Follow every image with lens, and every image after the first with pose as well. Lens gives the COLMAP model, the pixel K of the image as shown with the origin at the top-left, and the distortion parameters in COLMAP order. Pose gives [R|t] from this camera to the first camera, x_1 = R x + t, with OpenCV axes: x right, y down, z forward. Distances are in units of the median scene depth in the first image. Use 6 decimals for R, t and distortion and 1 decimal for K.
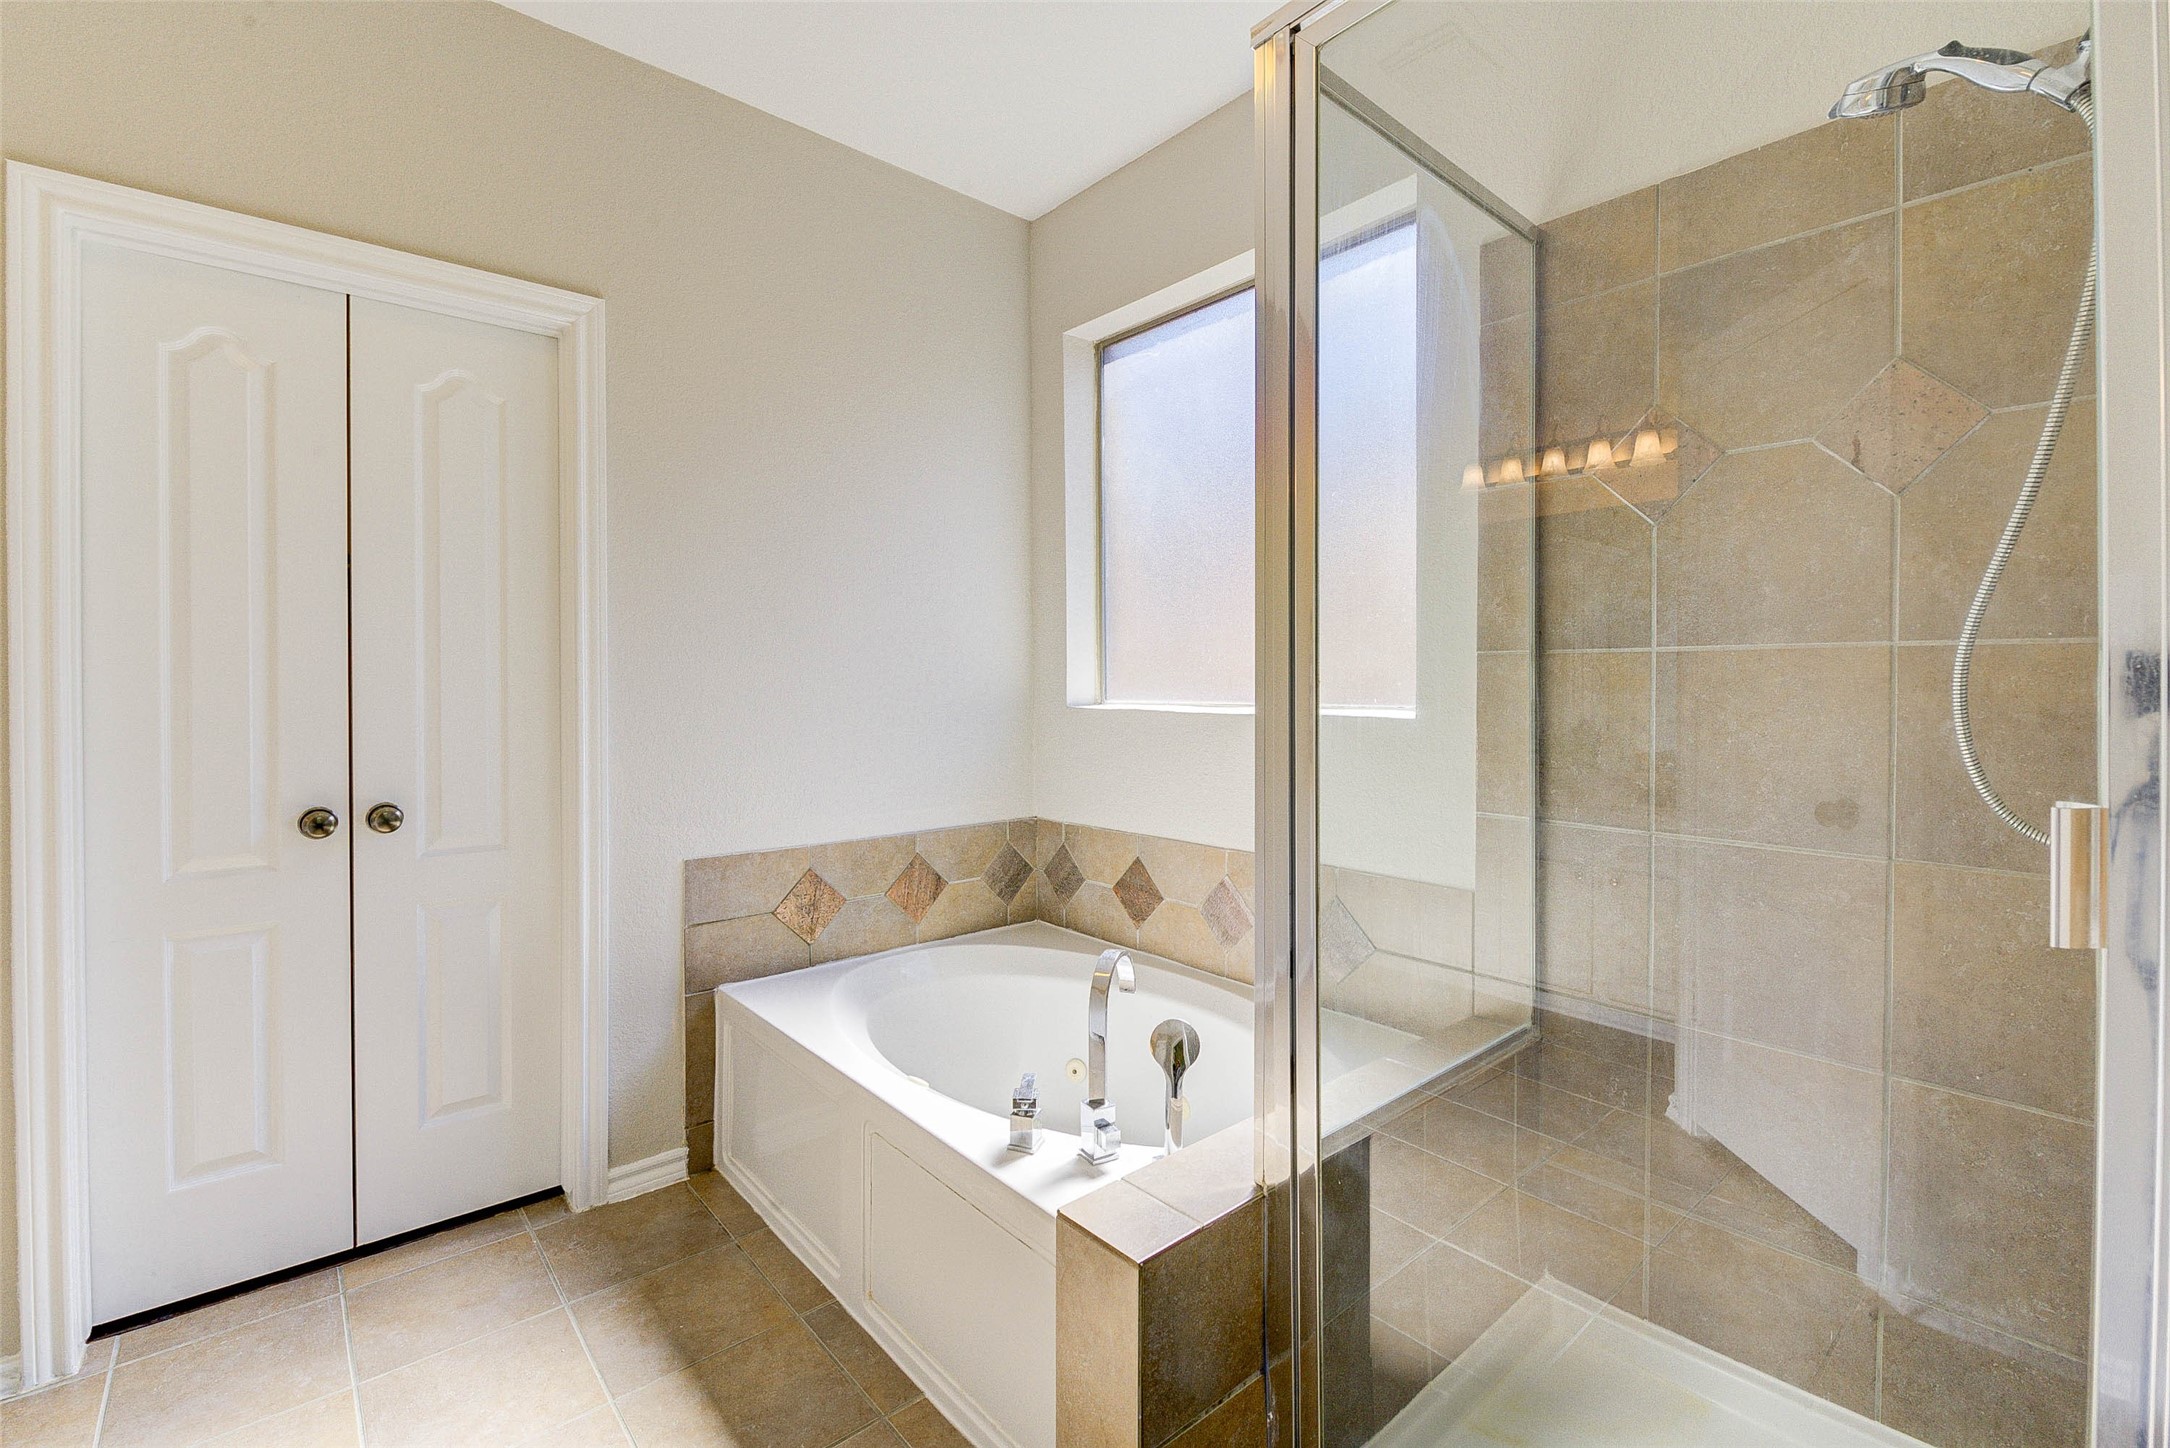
lens RADIAL K [[949.4, 0, 1074.3], [0, 949.4, 705.4], [0, 0, 1]] dist [0.010699, -0.009096]
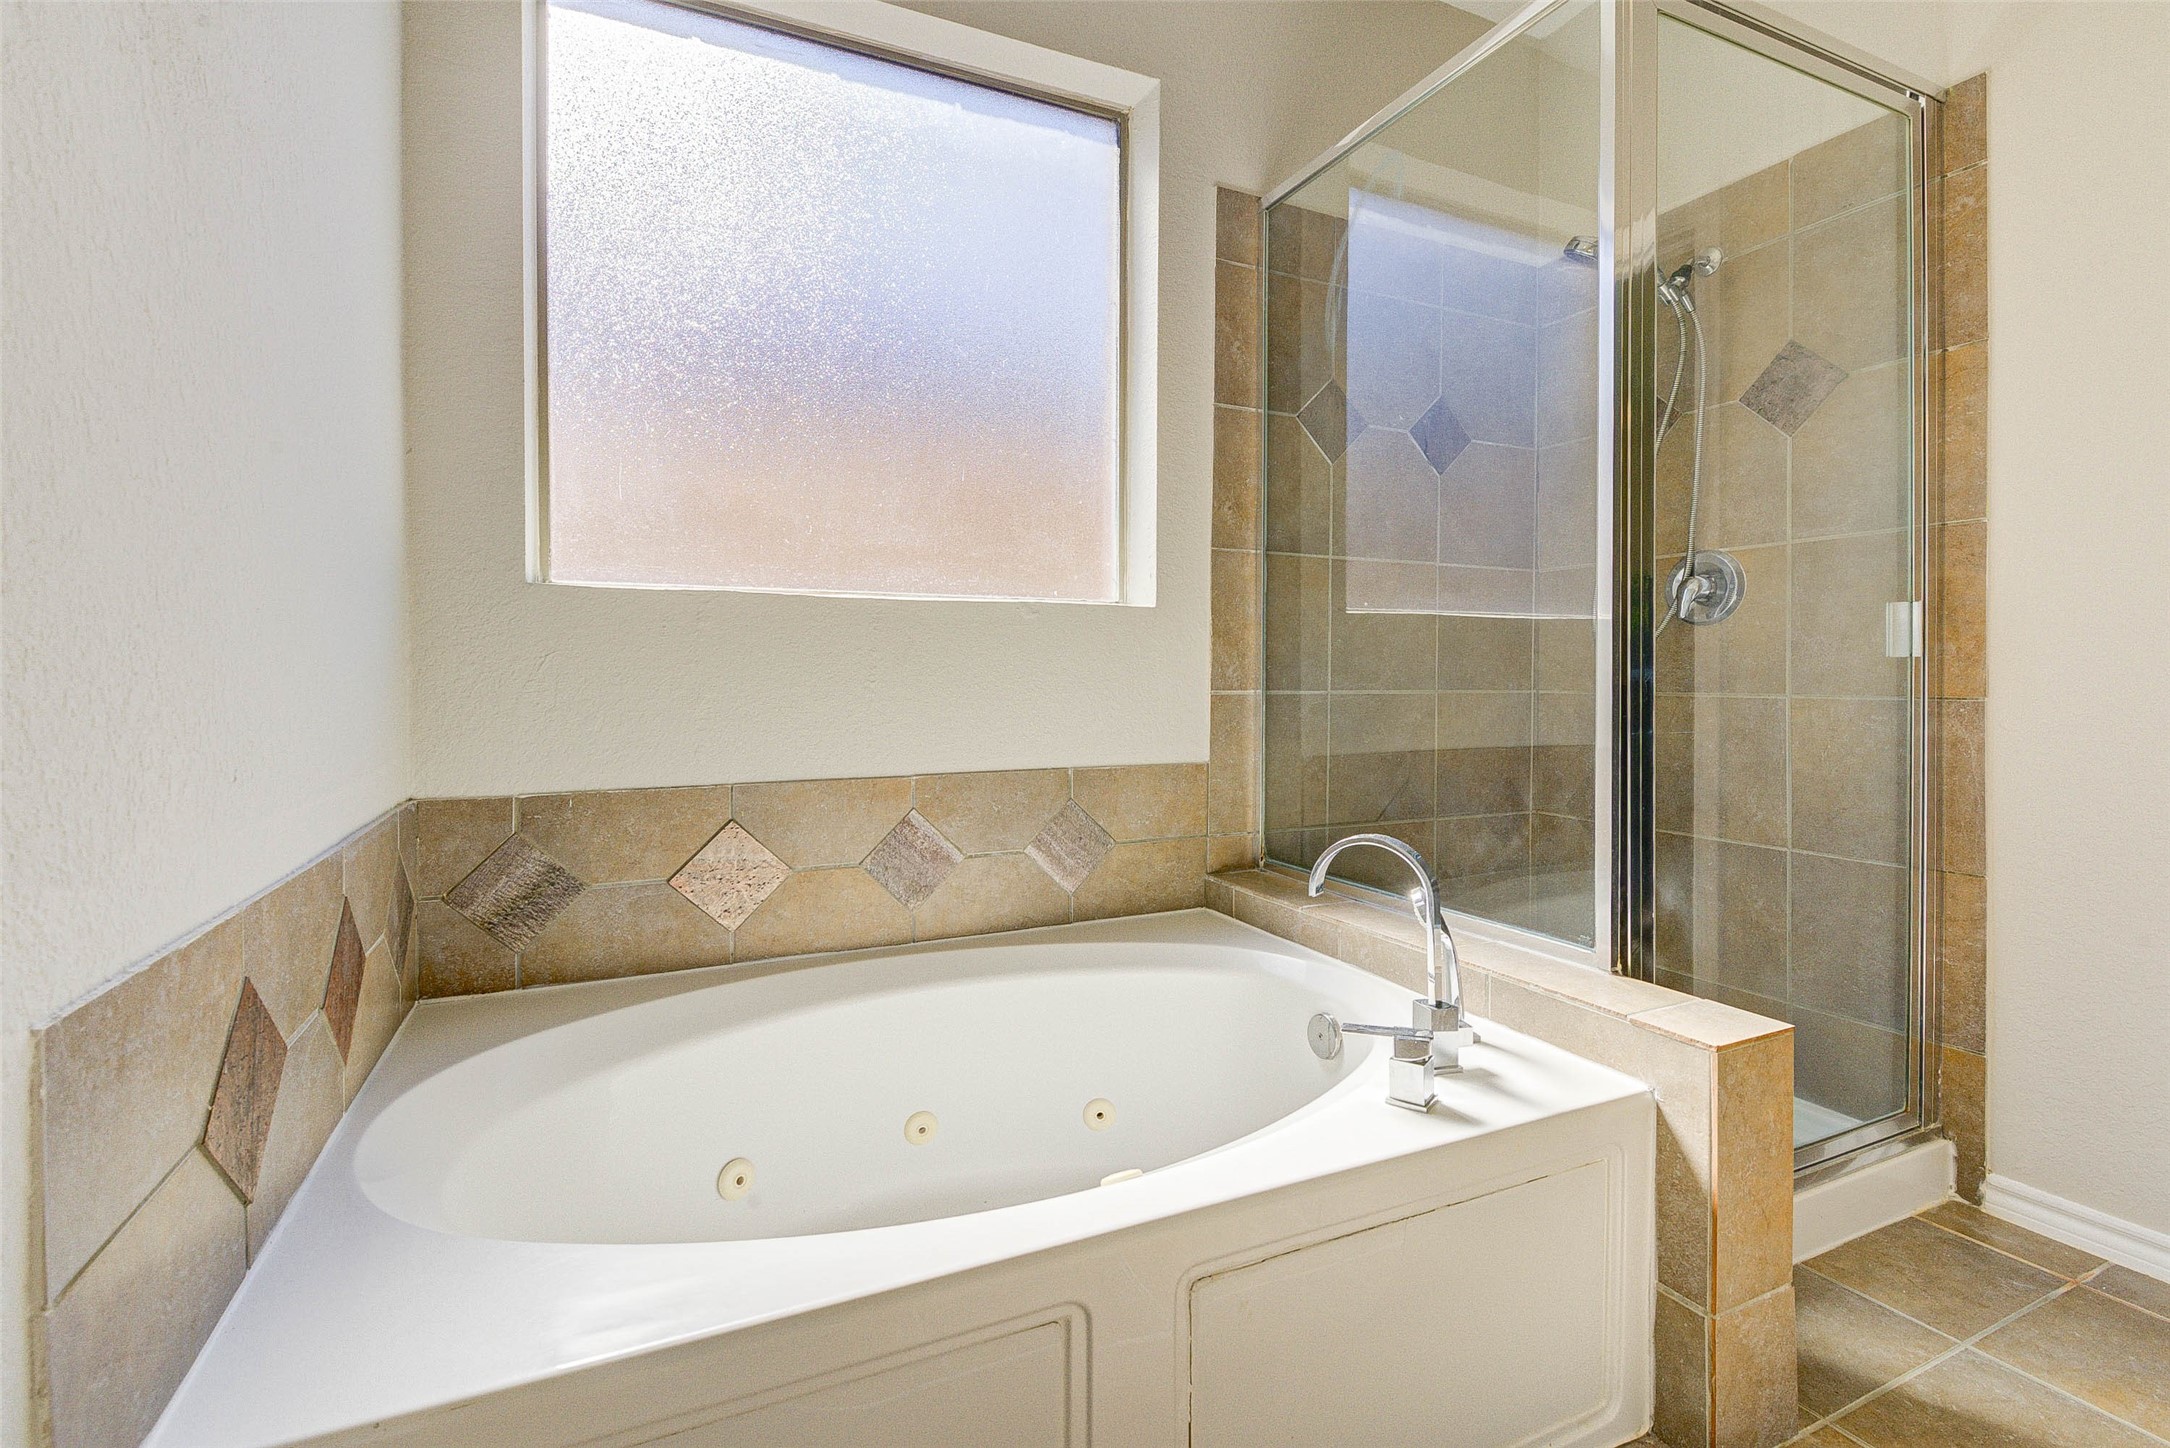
lens RADIAL K [[949.4, 0, 1074.3], [0, 949.4, 705.4], [0, 0, 1]] dist [0.010699, -0.009096]
pose [[0.282012, -0.026132, 0.959055, -0.544793], [0.017581, 0.999602, 0.022067, 0.079101], [-0.959250, 0.010638, 0.282359, 0.655586]]
